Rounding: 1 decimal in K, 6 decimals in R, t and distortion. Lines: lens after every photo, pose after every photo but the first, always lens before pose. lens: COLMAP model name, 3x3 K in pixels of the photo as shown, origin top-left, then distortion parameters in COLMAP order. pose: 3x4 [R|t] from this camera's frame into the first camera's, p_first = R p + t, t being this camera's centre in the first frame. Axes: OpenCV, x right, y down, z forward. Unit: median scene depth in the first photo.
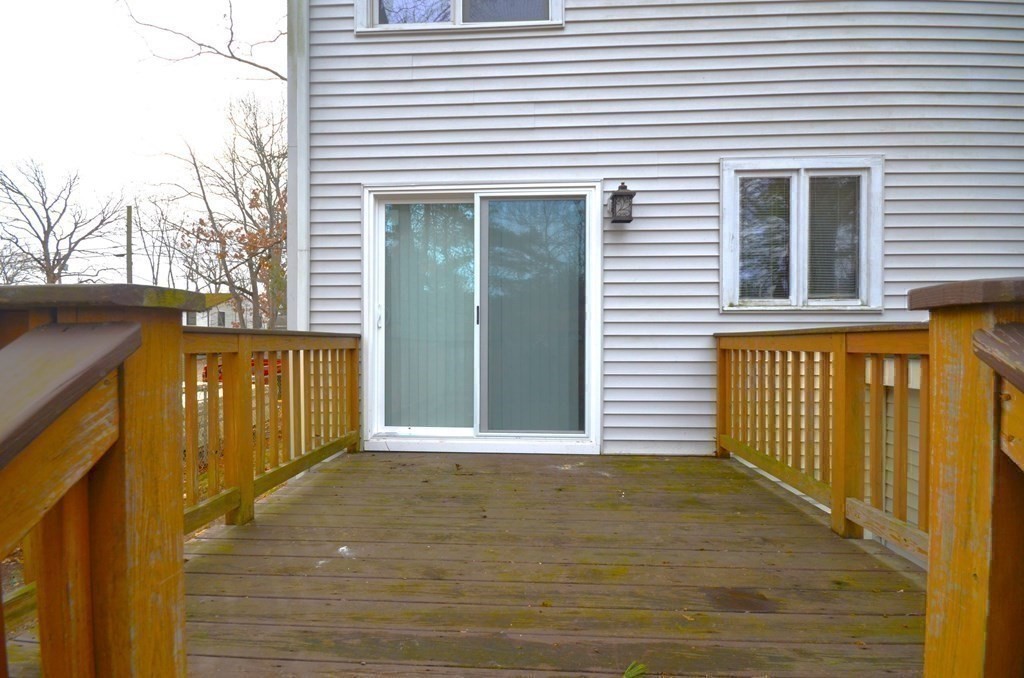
lens RADIAL K [[472.2, 0, 511.5], [0, 472.2, 344.8], [0, 0, 1]] dist [0.000053, 0.000043]
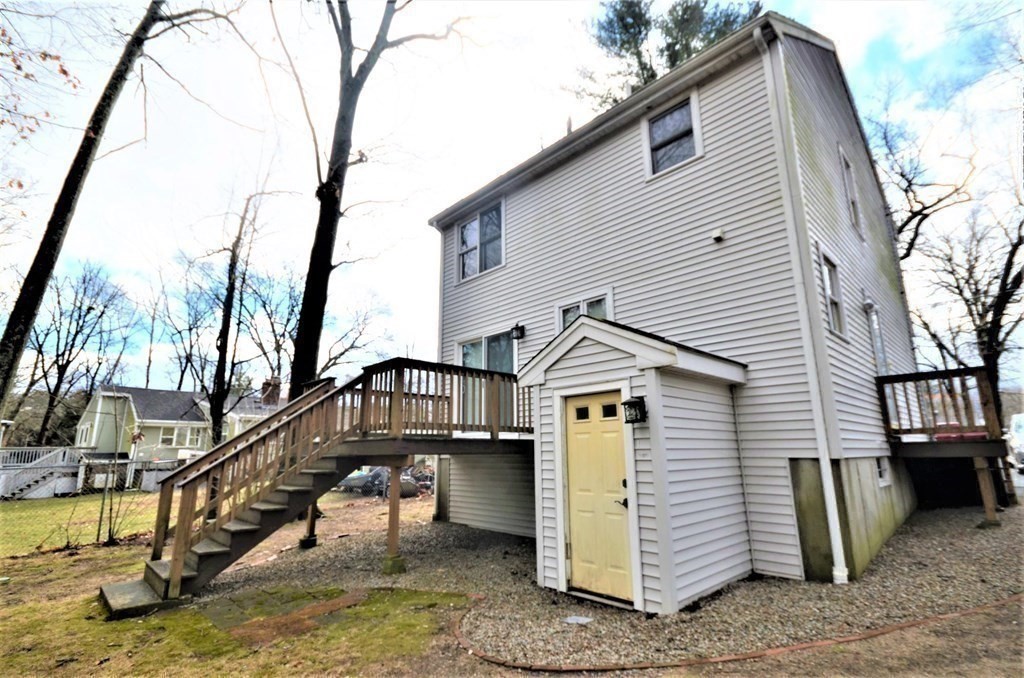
lens RADIAL K [[472.2, 0, 511.5], [0, 472.2, 344.8], [0, 0, 1]] dist [0.000053, 0.000043]
pose [[0.728765, -0.154400, -0.667130, 1.689350], [0.006606, 0.975788, -0.218618, 0.271394], [0.684732, 0.154914, 0.712140, -0.670210]]
